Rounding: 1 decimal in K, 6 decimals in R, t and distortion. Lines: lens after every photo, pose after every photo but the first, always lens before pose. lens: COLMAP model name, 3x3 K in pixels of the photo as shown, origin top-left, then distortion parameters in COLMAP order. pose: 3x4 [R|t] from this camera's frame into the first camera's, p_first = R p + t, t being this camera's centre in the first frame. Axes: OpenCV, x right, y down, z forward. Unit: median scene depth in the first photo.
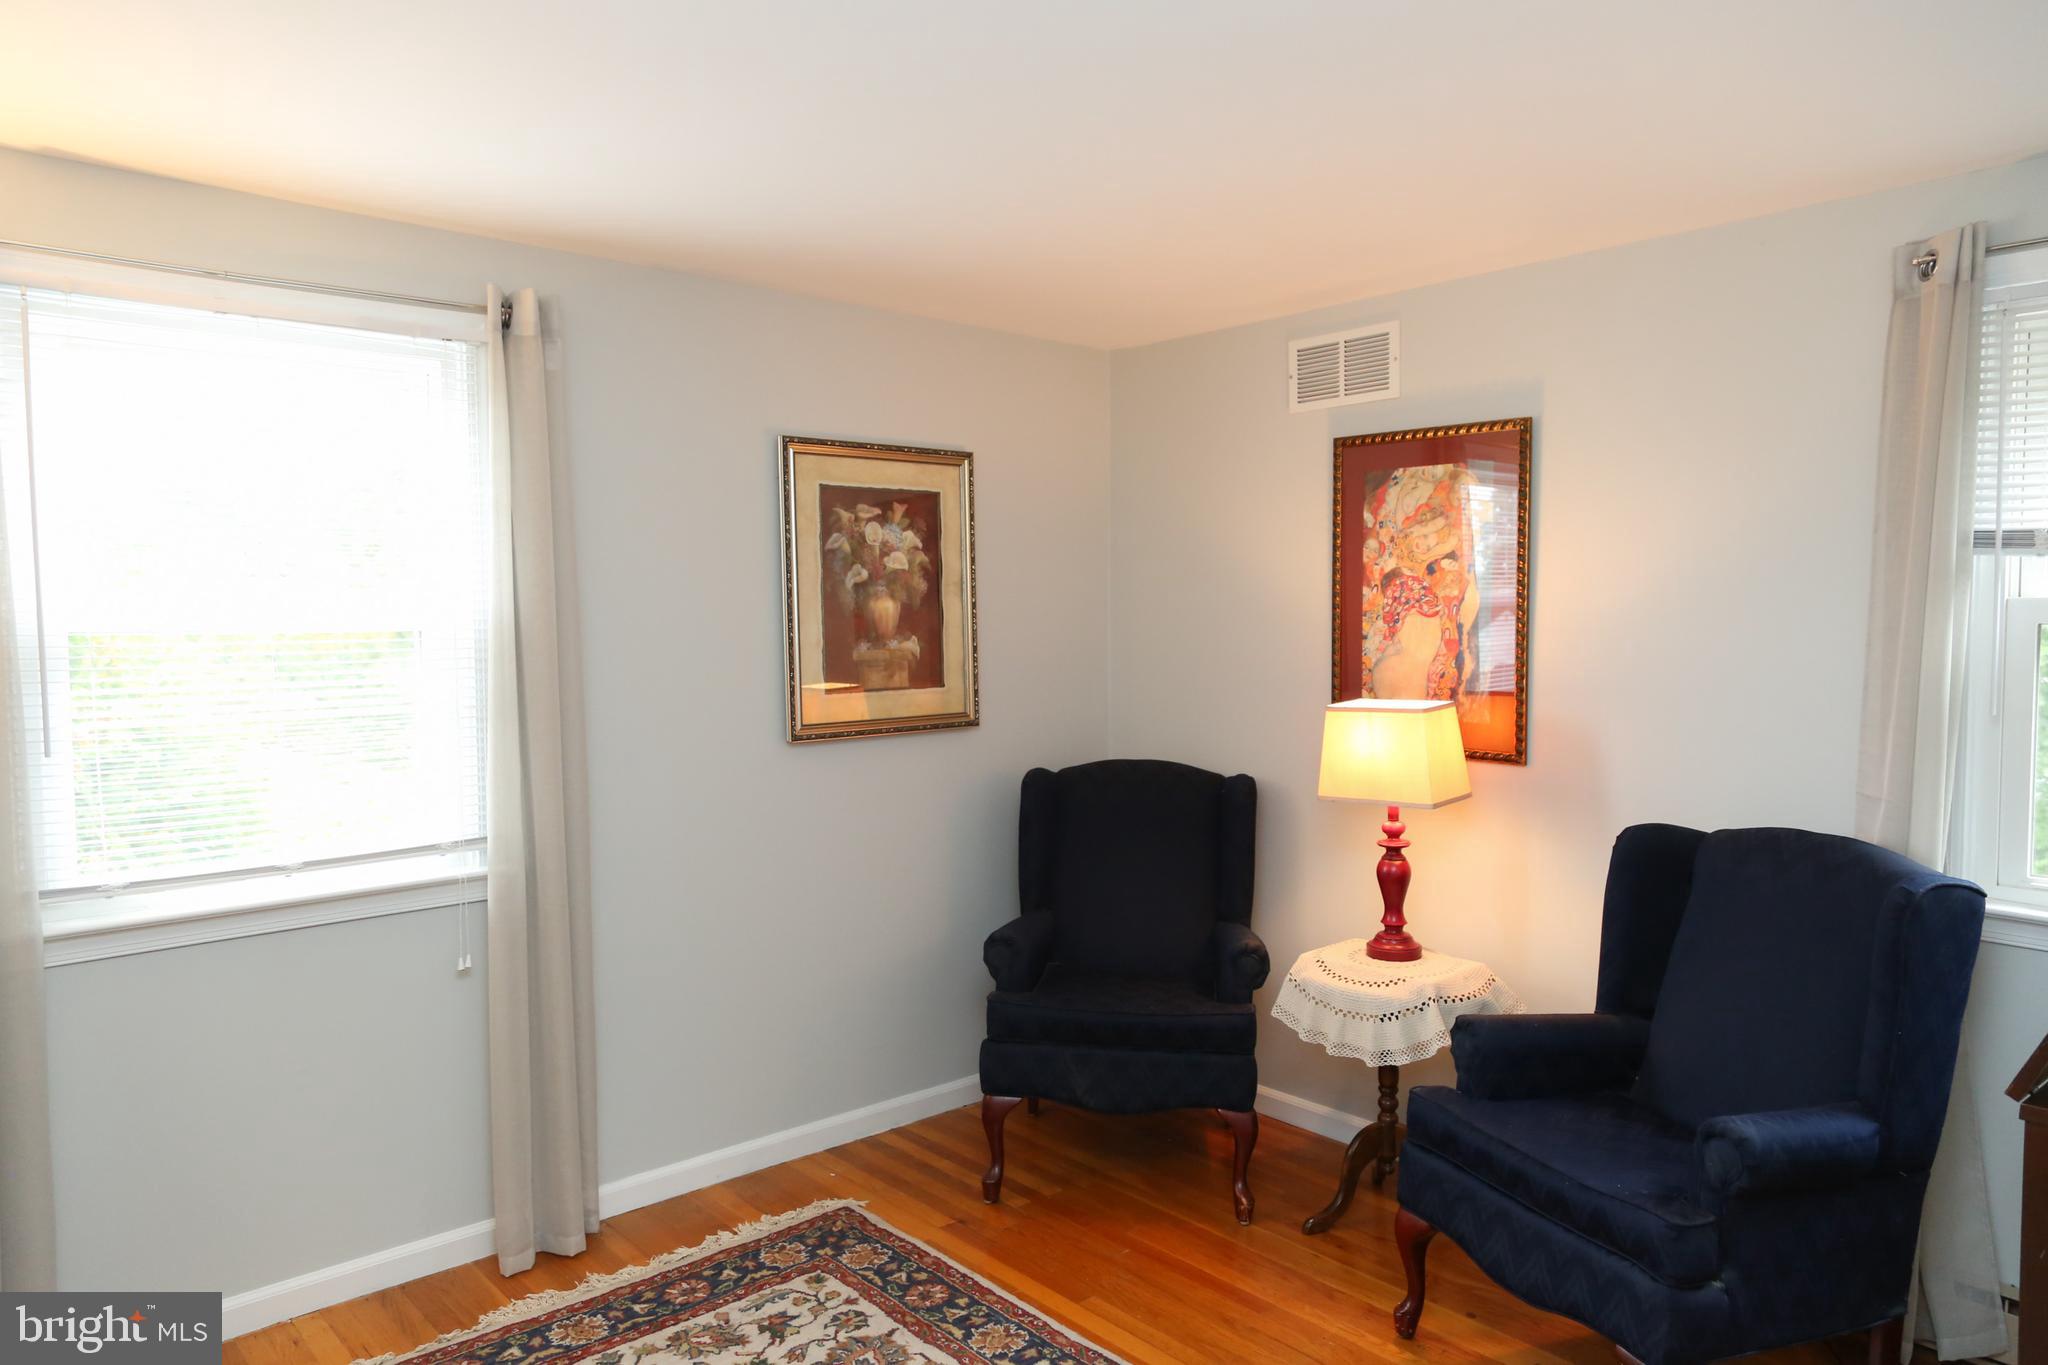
lens RADIAL K [[1351.7, 0, 1024.0], [0, 1351.7, 682.5], [0, 0, 1]] dist [0.008953, 0.003478]
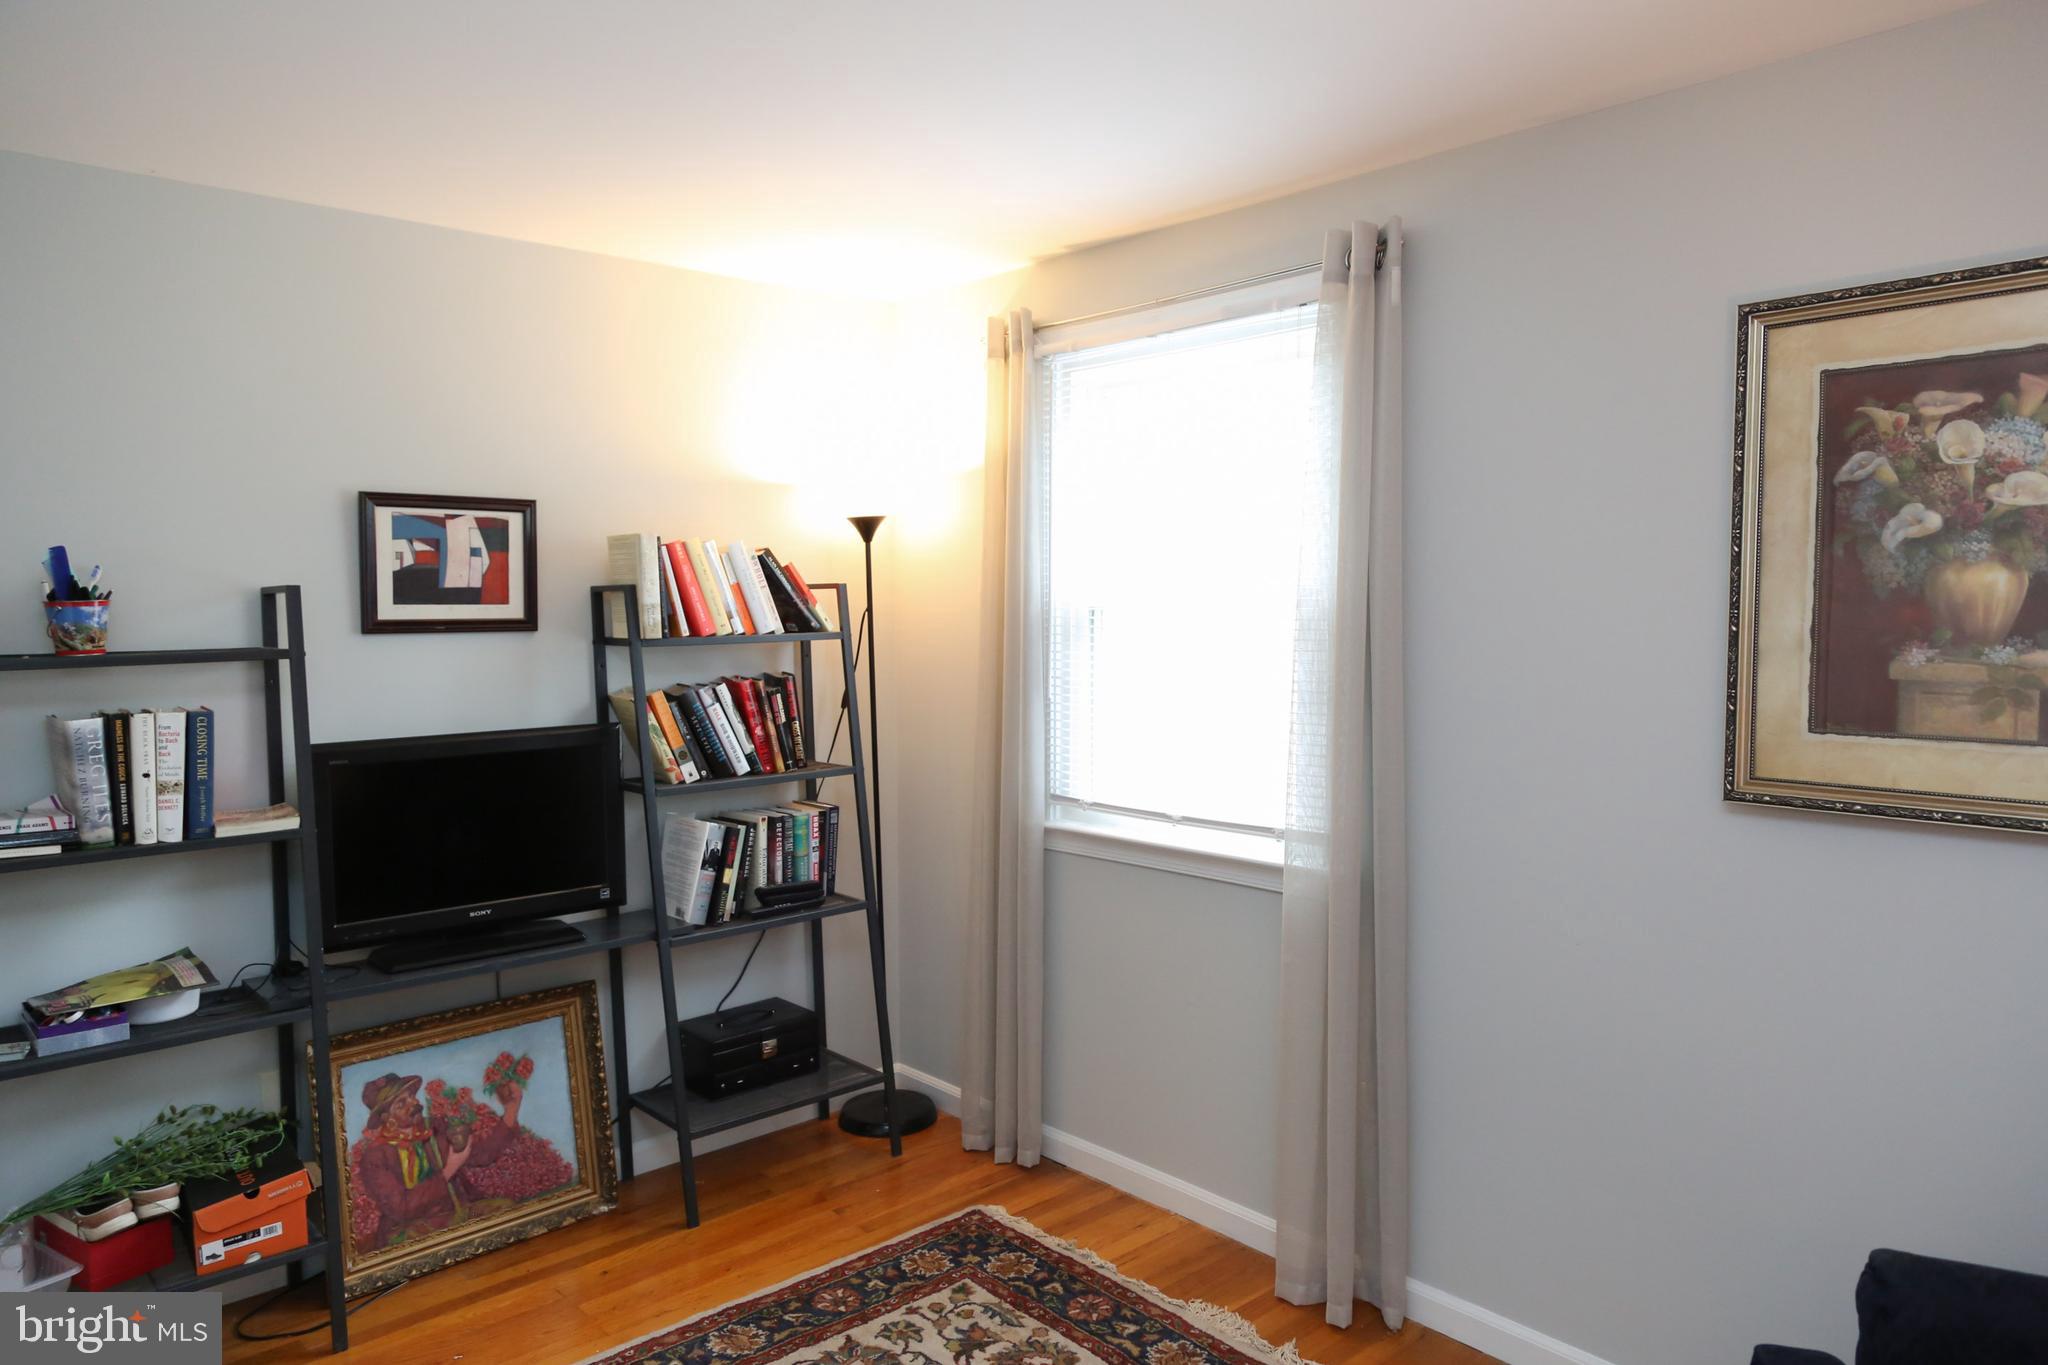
lens RADIAL K [[1351.7, 0, 1024.0], [0, 1351.7, 682.5], [0, 0, 1]] dist [0.008953, 0.003478]
pose [[0.007165, 0.069454, -0.997559, 0.429481], [-0.051989, 0.996262, 0.068991, -0.034996], [0.998622, 0.051368, 0.010749, 0.645005]]
